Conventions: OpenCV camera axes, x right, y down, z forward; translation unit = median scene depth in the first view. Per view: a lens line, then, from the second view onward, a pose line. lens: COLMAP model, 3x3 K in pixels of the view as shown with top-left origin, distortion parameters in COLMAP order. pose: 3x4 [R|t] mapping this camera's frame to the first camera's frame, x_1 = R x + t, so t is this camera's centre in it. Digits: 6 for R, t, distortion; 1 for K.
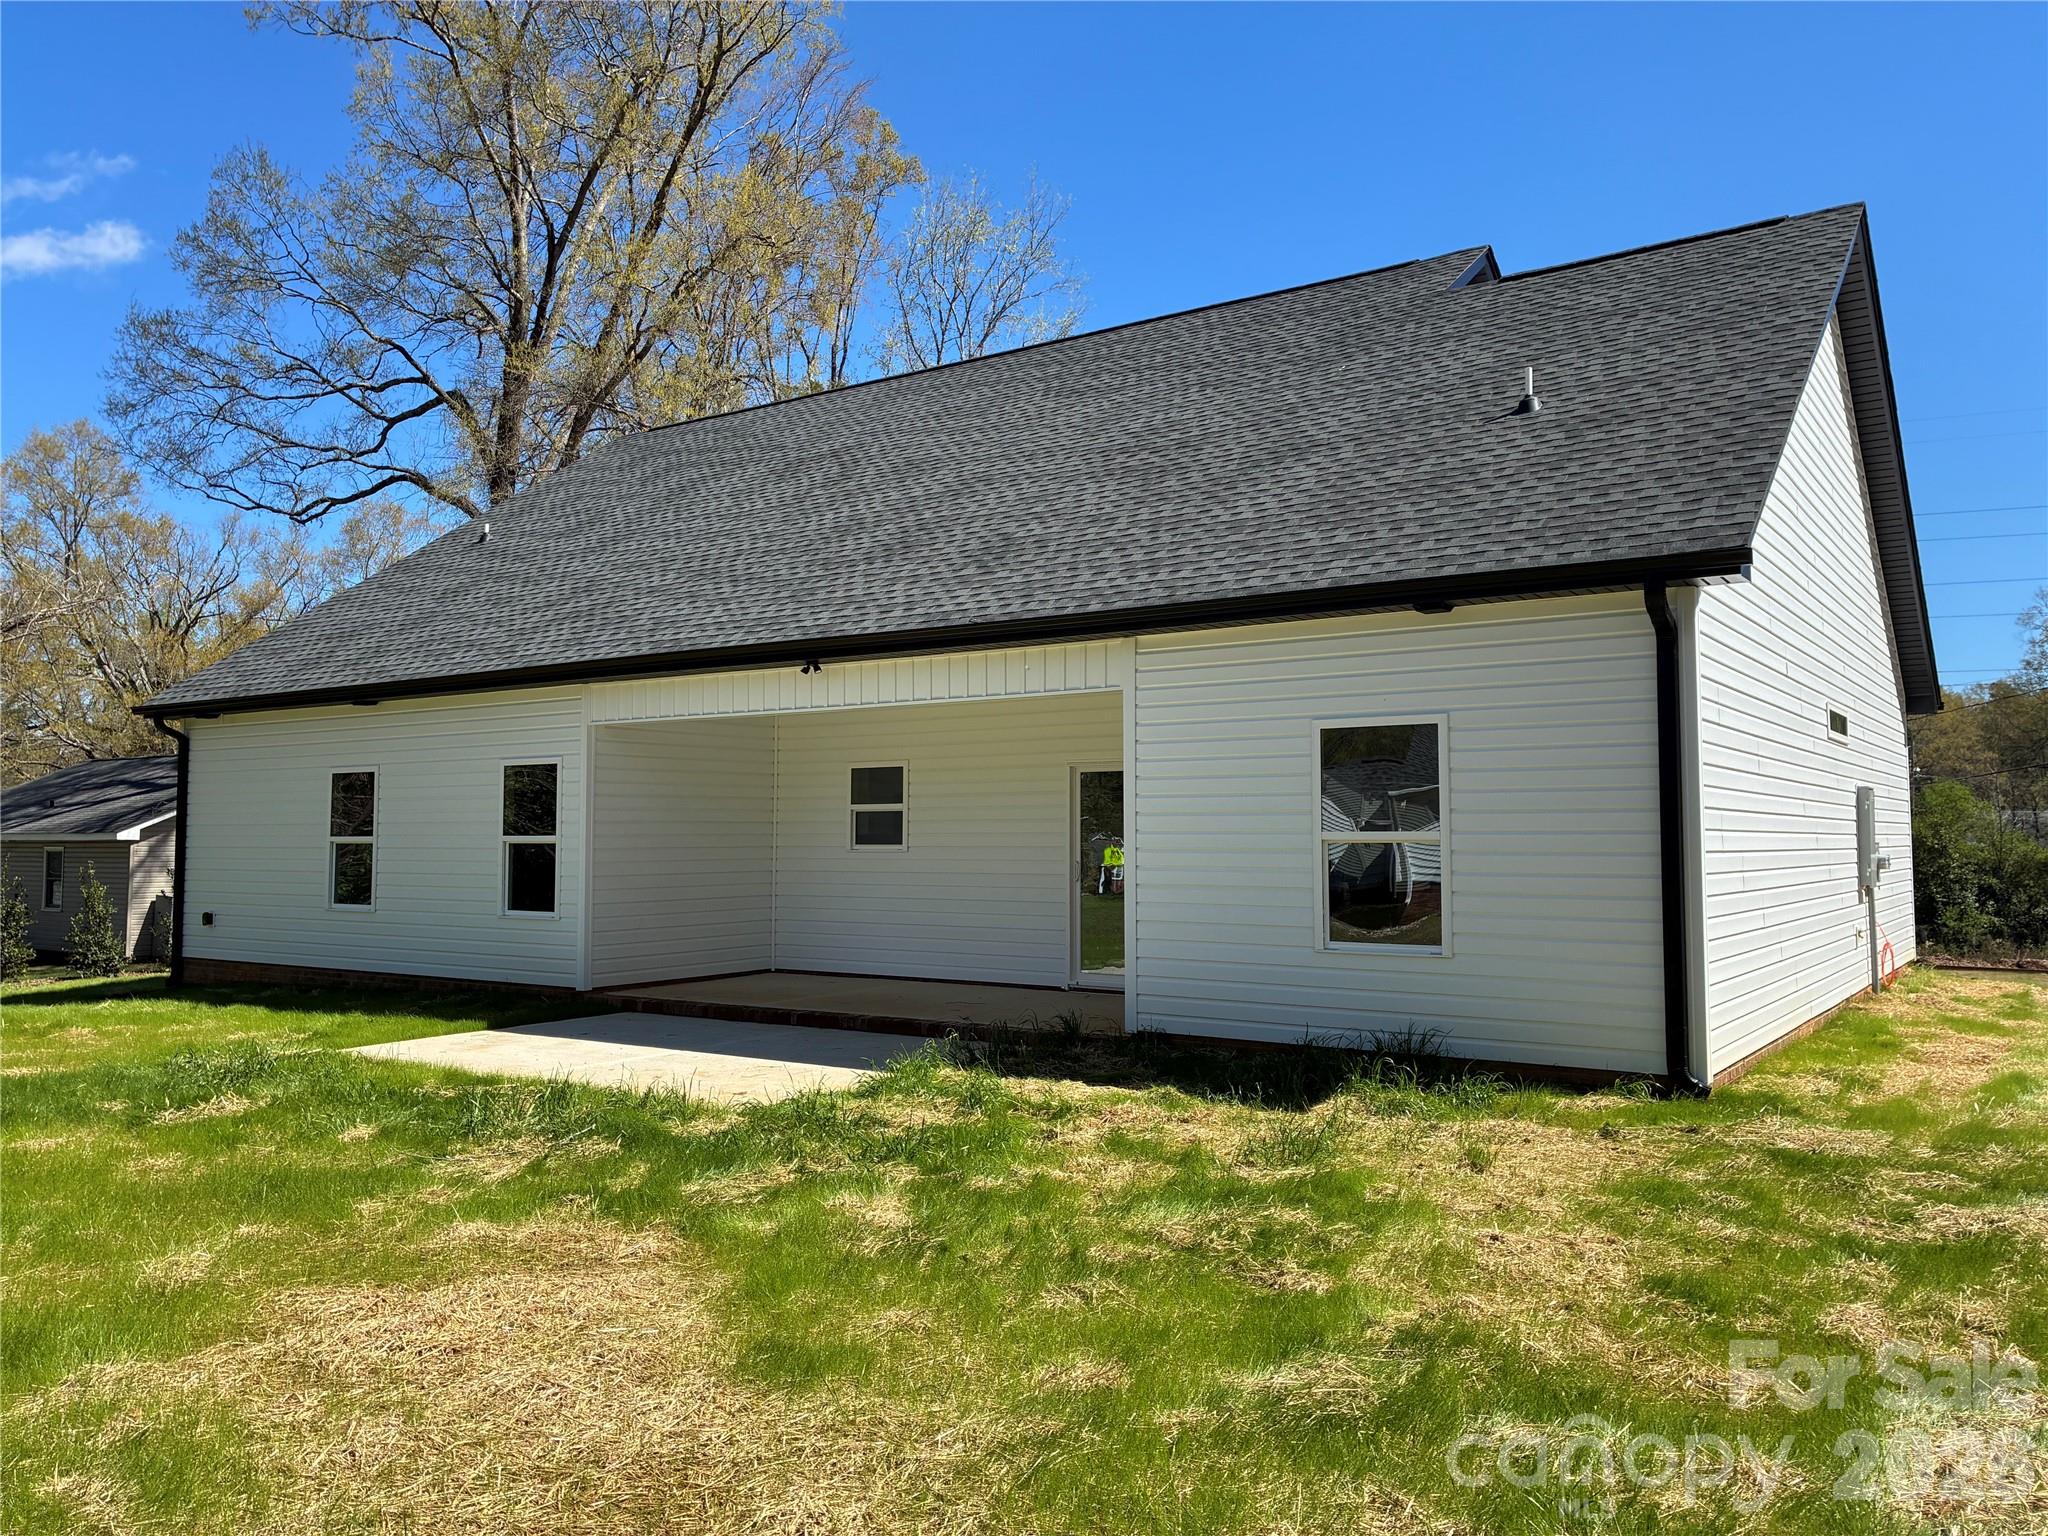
lens RADIAL K [[1525.2, 0, 1024.0], [0, 1525.2, 768.0], [0, 0, 1]] dist [0.004613, 0.029403]
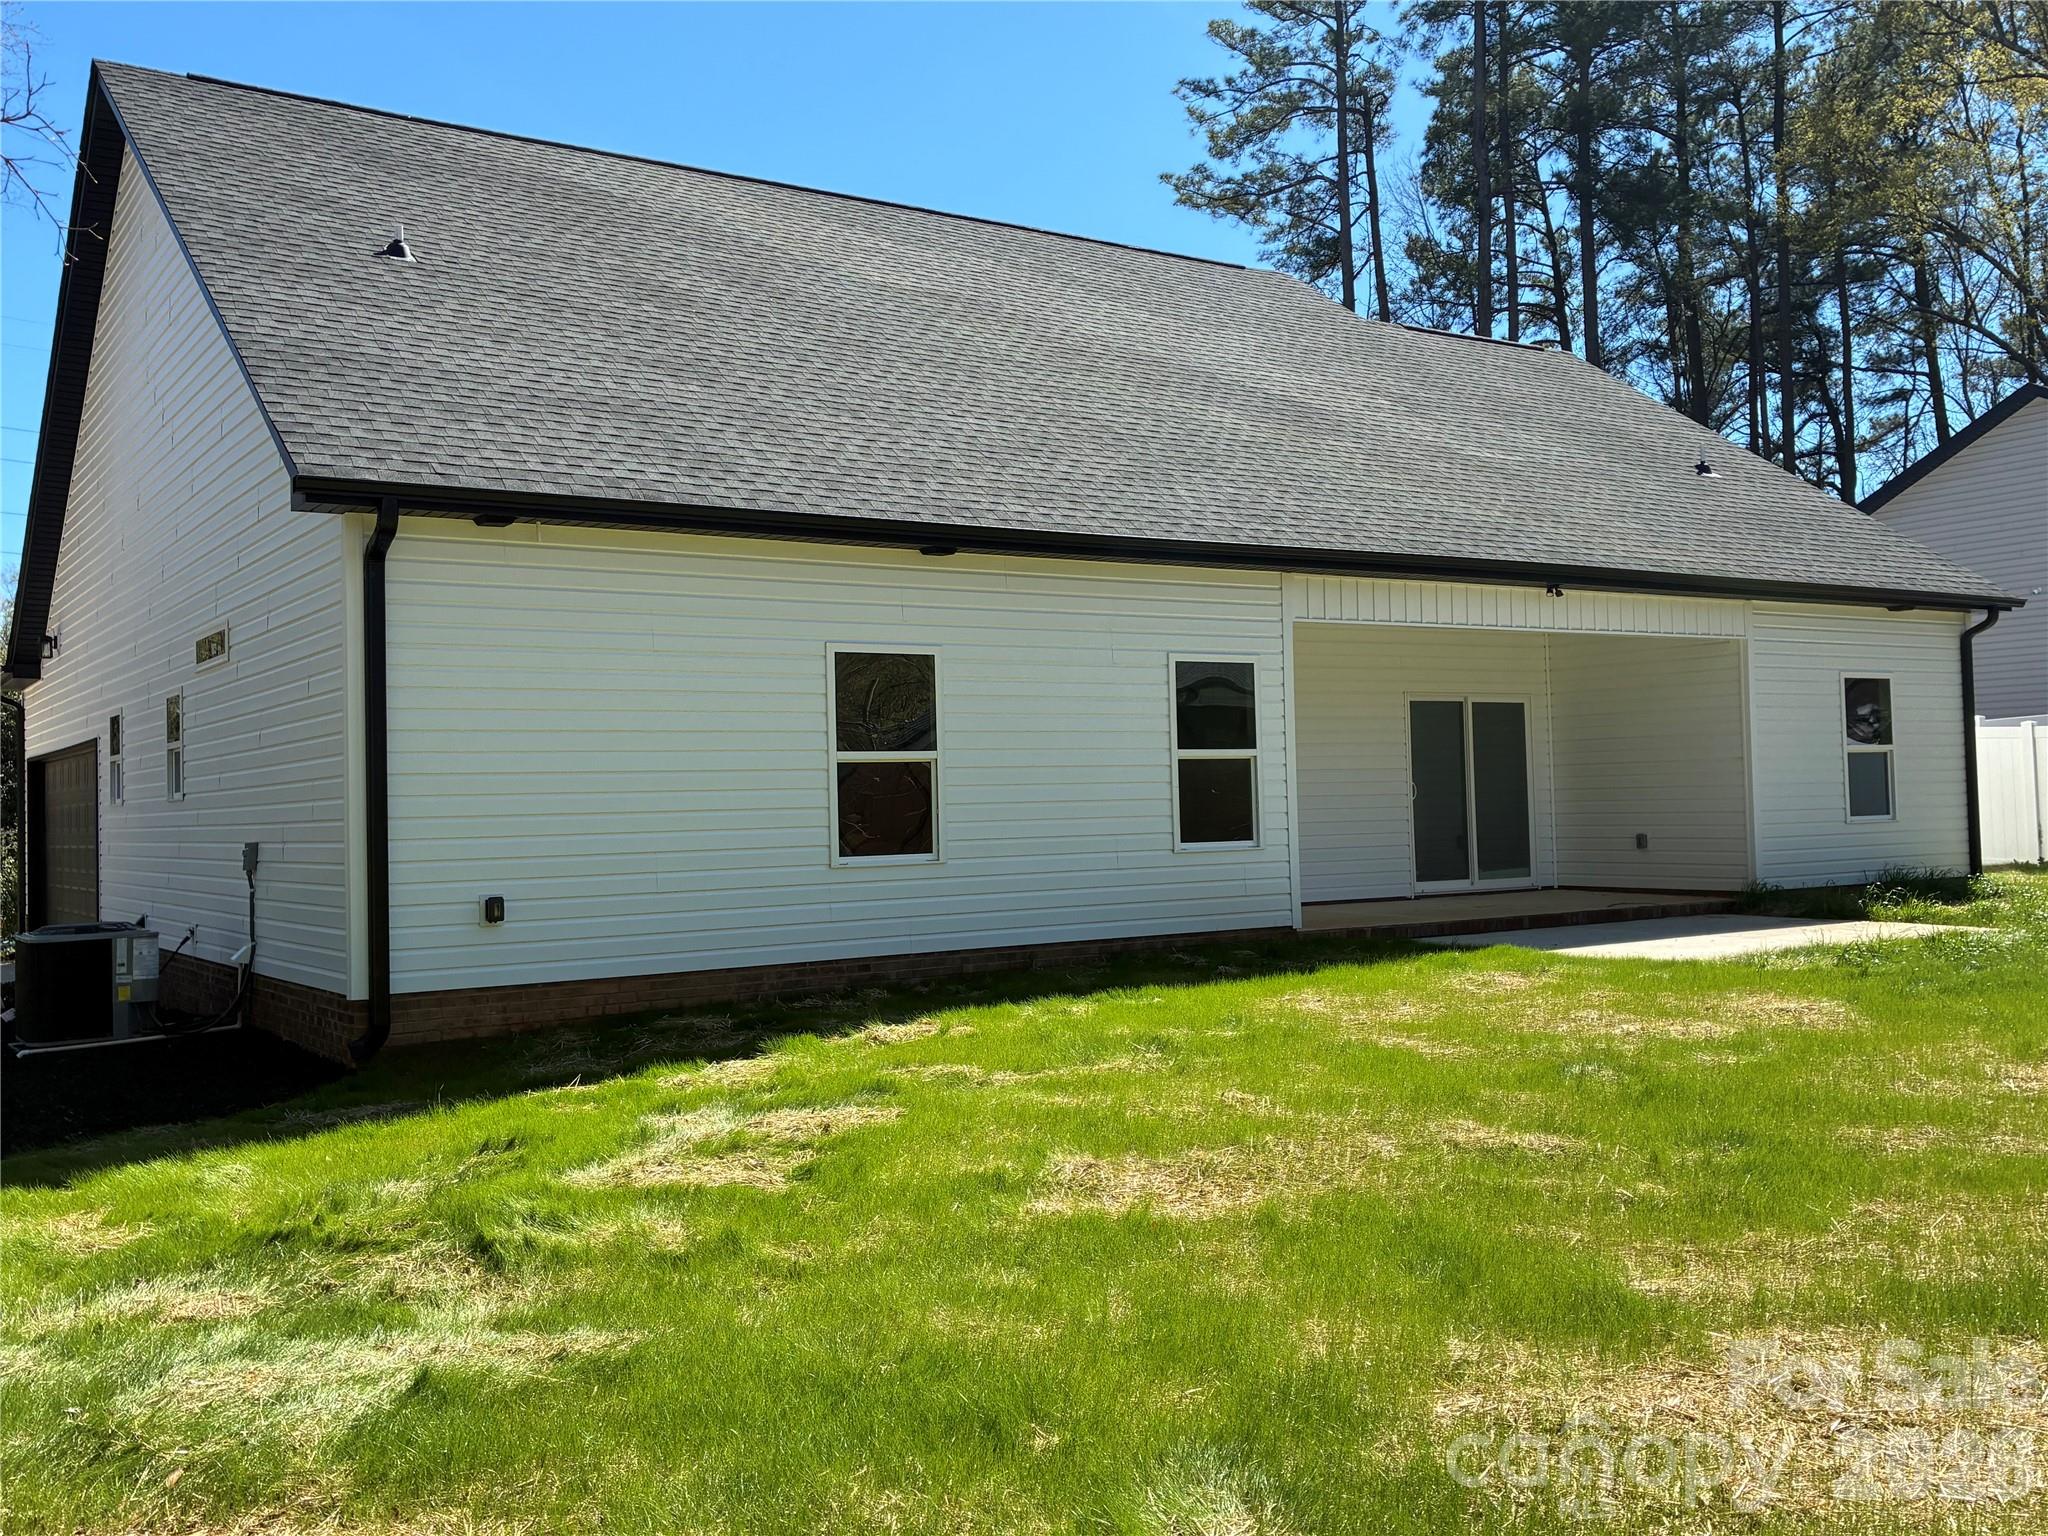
lens RADIAL K [[1869.5, 0, 1024.0], [0, 1869.5, 768.0], [0, 0, 1]] dist [0.019887, -0.000616]
pose [[0.408254, 0.001582, 0.912867, -1.281205], [-0.029099, 0.999513, 0.011281, 0.045929], [-0.912404, -0.031169, 0.408102, 0.683049]]
